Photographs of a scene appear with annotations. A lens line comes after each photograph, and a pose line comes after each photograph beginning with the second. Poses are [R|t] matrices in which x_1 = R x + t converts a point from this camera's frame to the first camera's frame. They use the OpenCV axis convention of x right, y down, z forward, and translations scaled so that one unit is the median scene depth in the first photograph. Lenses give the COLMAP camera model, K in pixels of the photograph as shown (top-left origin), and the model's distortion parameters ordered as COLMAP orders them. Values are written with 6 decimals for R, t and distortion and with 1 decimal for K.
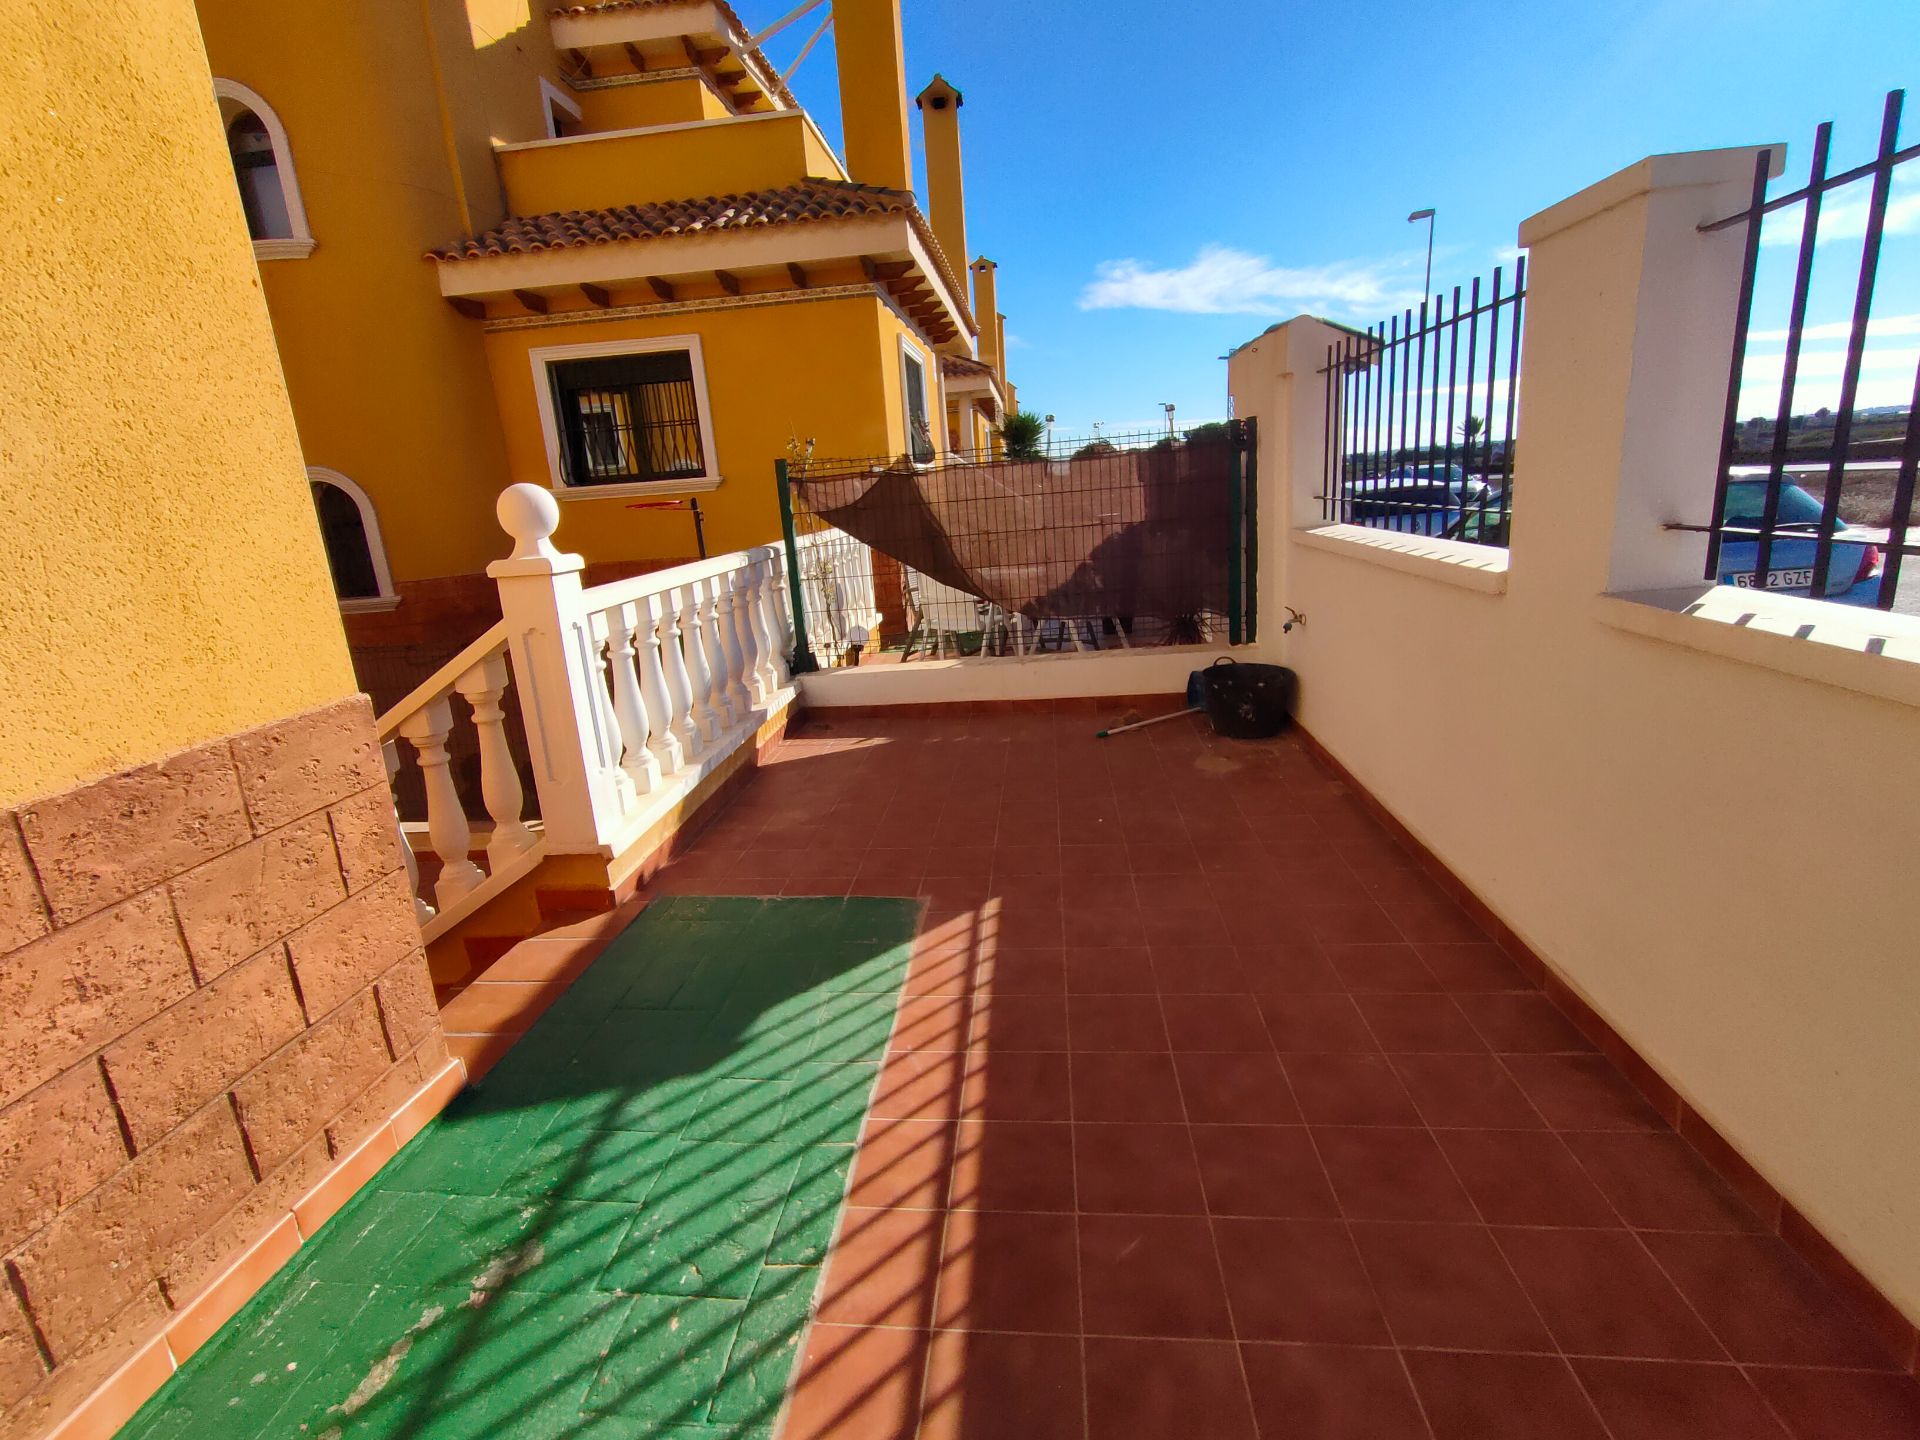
lens RADIAL K [[878.7, 0, 966.0], [0, 878.7, 699.6], [0, 0, 1]] dist [0.009104, -0.000841]
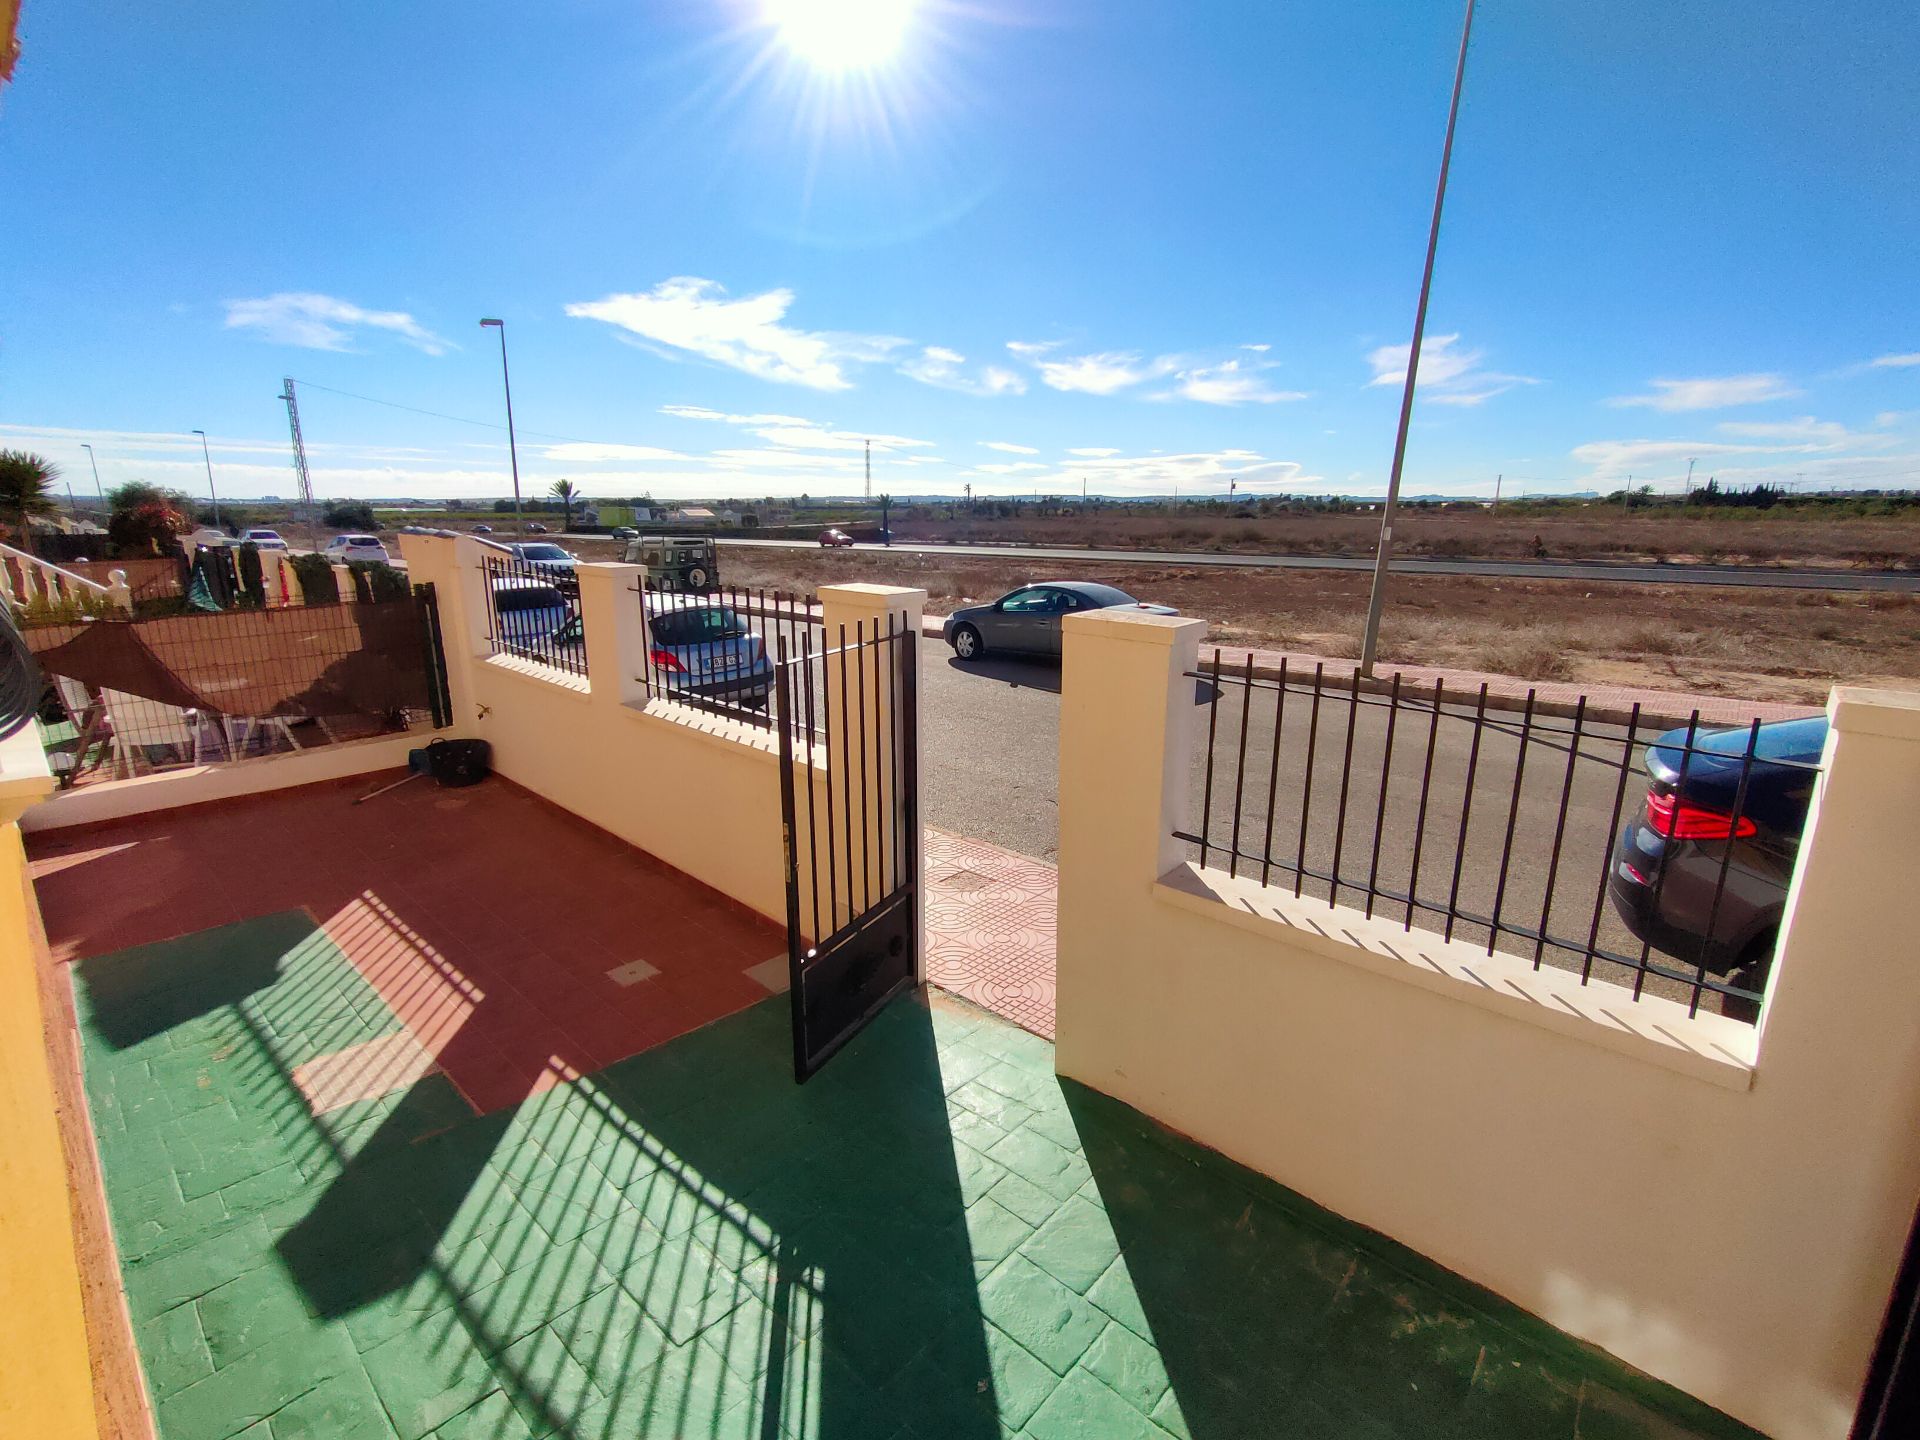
lens RADIAL K [[878.7, 0, 966.0], [0, 878.7, 699.6], [0, 0, 1]] dist [0.009104, -0.000841]
pose [[0.617565, -0.093499, 0.780942, -0.414530], [0.143095, 0.989695, 0.005333, 0.012000], [-0.773393, 0.108456, 0.624580, -0.851912]]
